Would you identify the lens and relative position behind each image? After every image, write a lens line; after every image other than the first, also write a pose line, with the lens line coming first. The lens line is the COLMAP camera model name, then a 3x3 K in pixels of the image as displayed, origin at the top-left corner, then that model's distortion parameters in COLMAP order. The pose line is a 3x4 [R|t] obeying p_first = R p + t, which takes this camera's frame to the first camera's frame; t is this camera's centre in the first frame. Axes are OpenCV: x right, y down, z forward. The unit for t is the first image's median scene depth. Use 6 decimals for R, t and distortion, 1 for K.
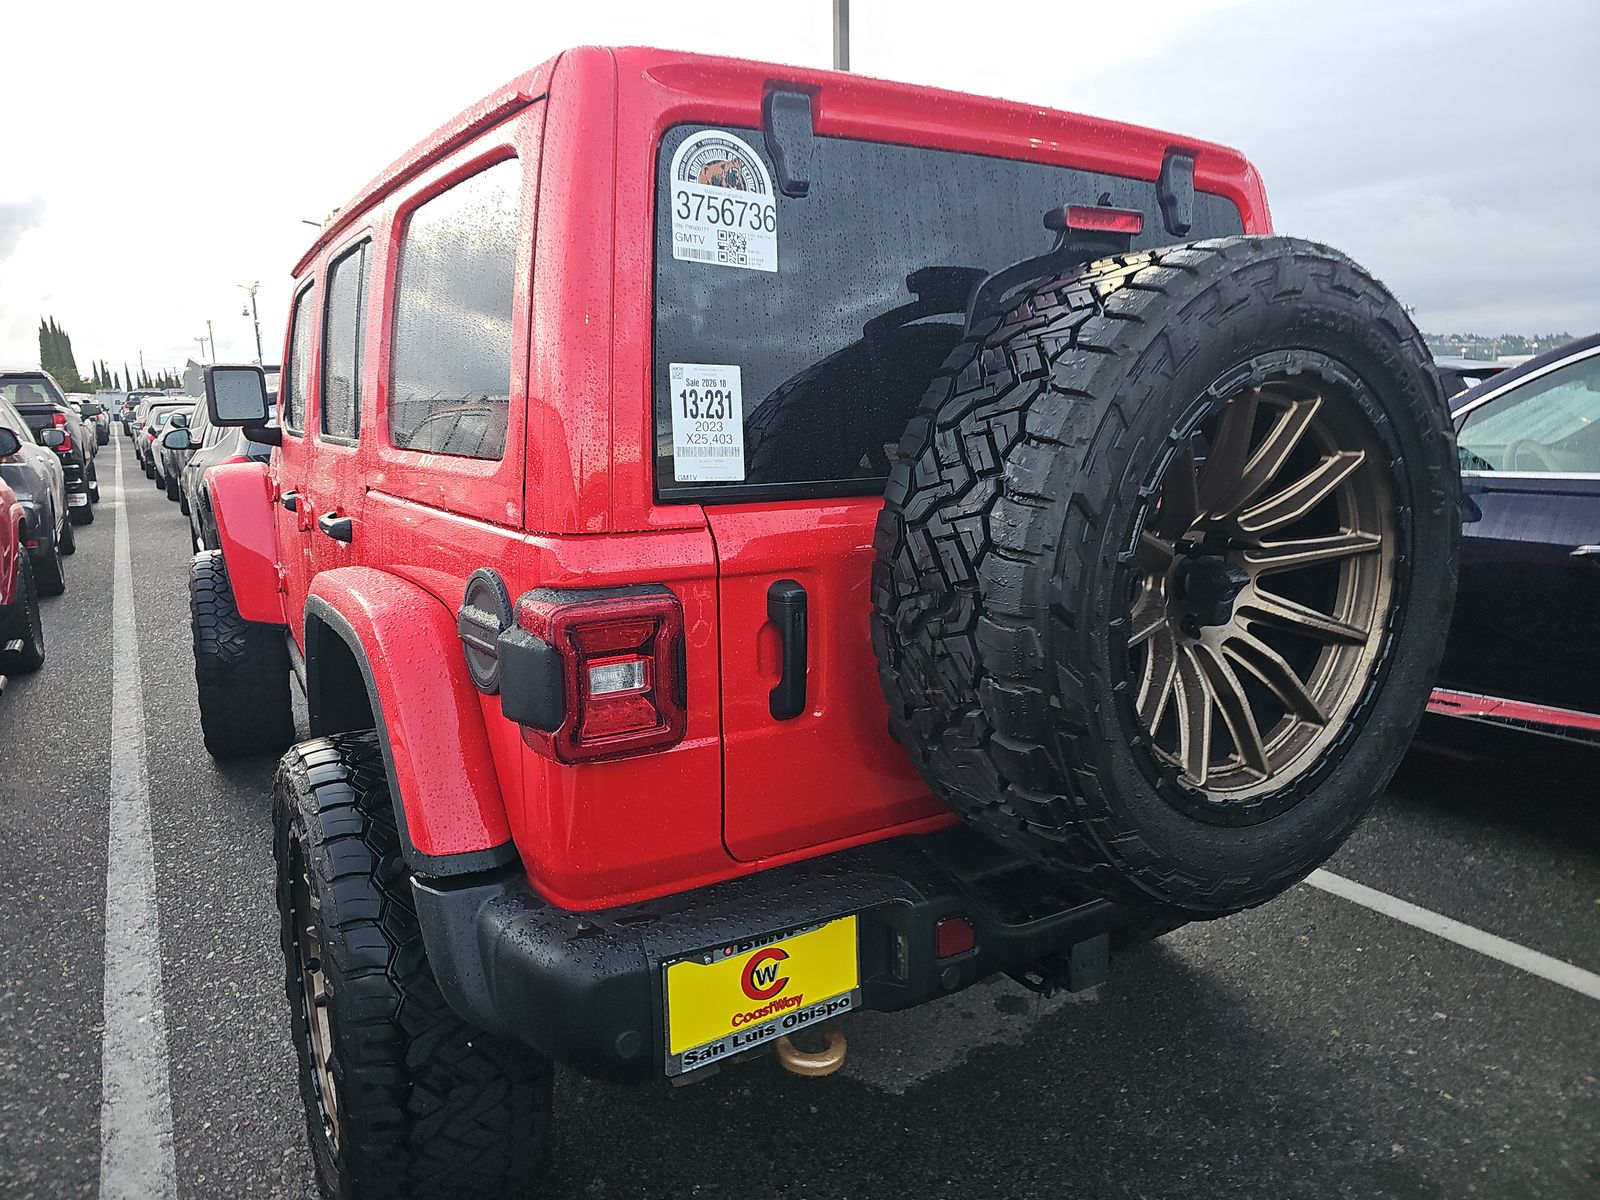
lens RADIAL K [[1070.5, 0, 799.1], [0, 1070.5, 593.8], [0, 0, 1]] dist [0.057318, -0.050766]
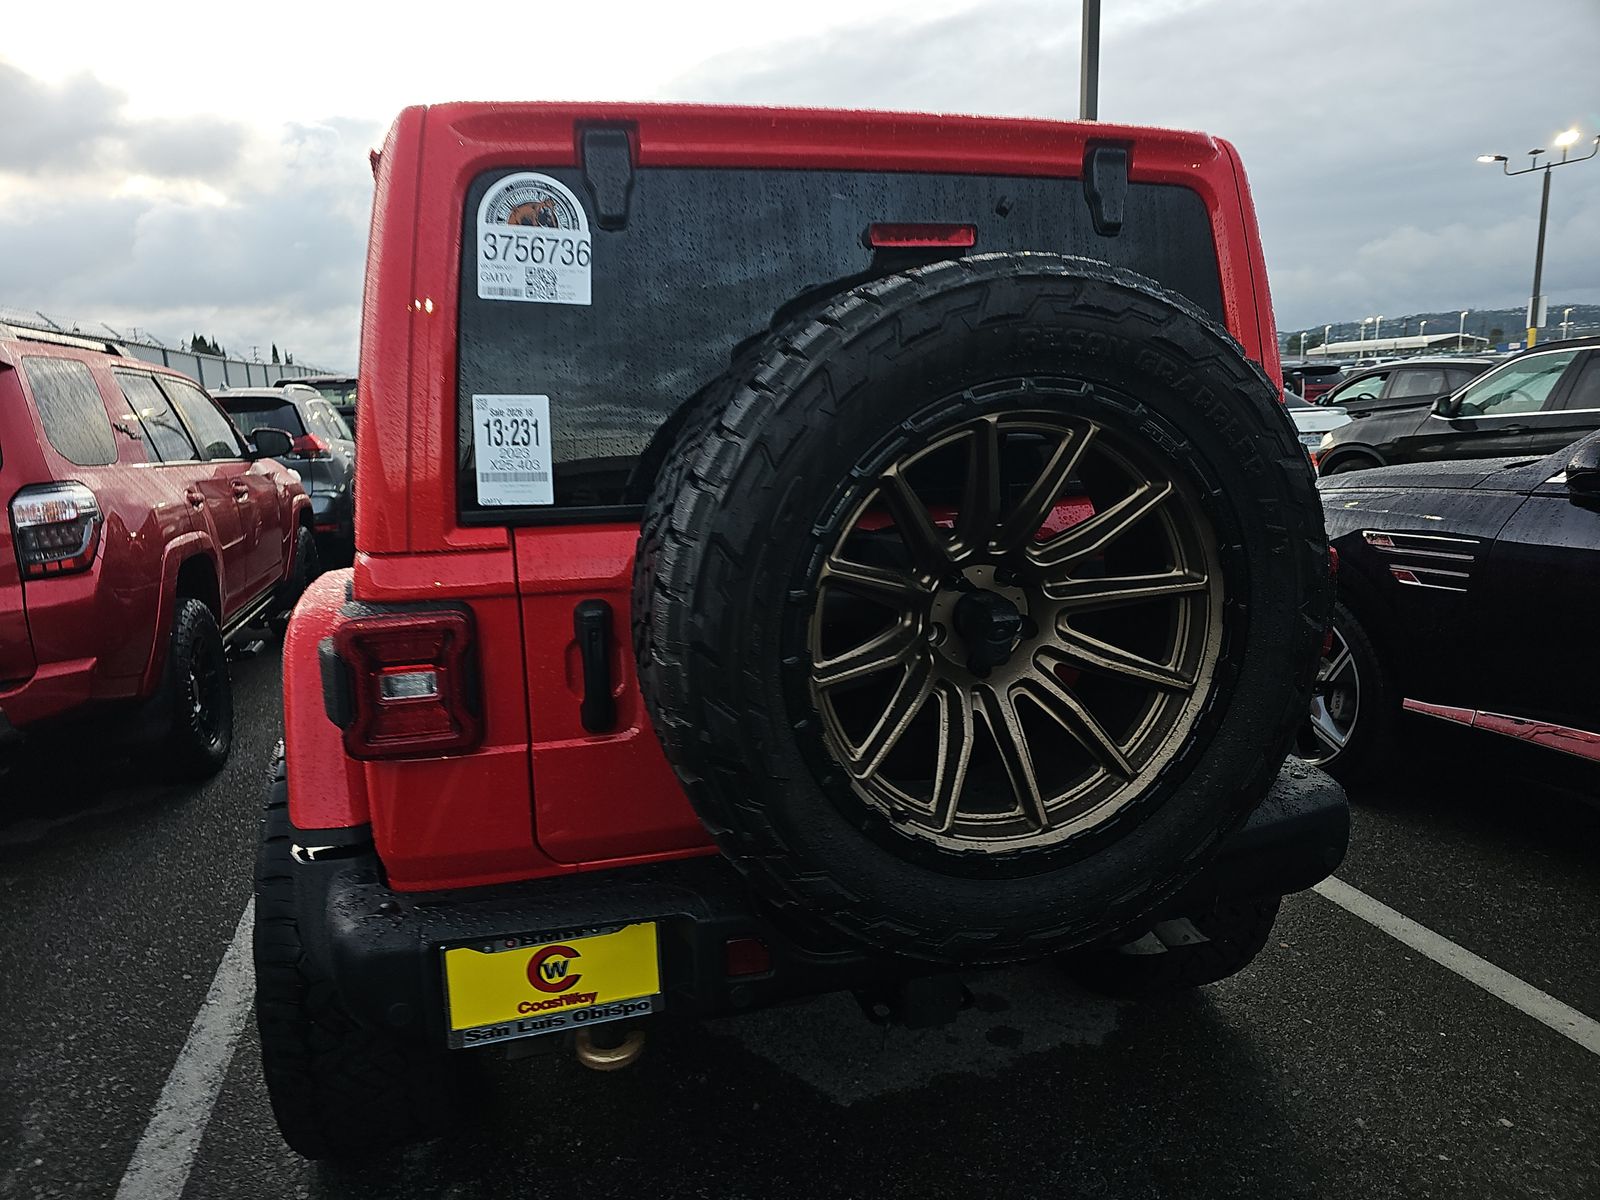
lens RADIAL K [[1070.5, 0, 790.4], [0, 1070.5, 609.4], [0, 0, 1]] dist [0.057318, -0.050766]
pose [[0.960434, 0.041096, -0.275458, 0.474150], [-0.034183, 0.998970, 0.029853, -0.042266], [0.276401, -0.019256, 0.960849, 0.045887]]
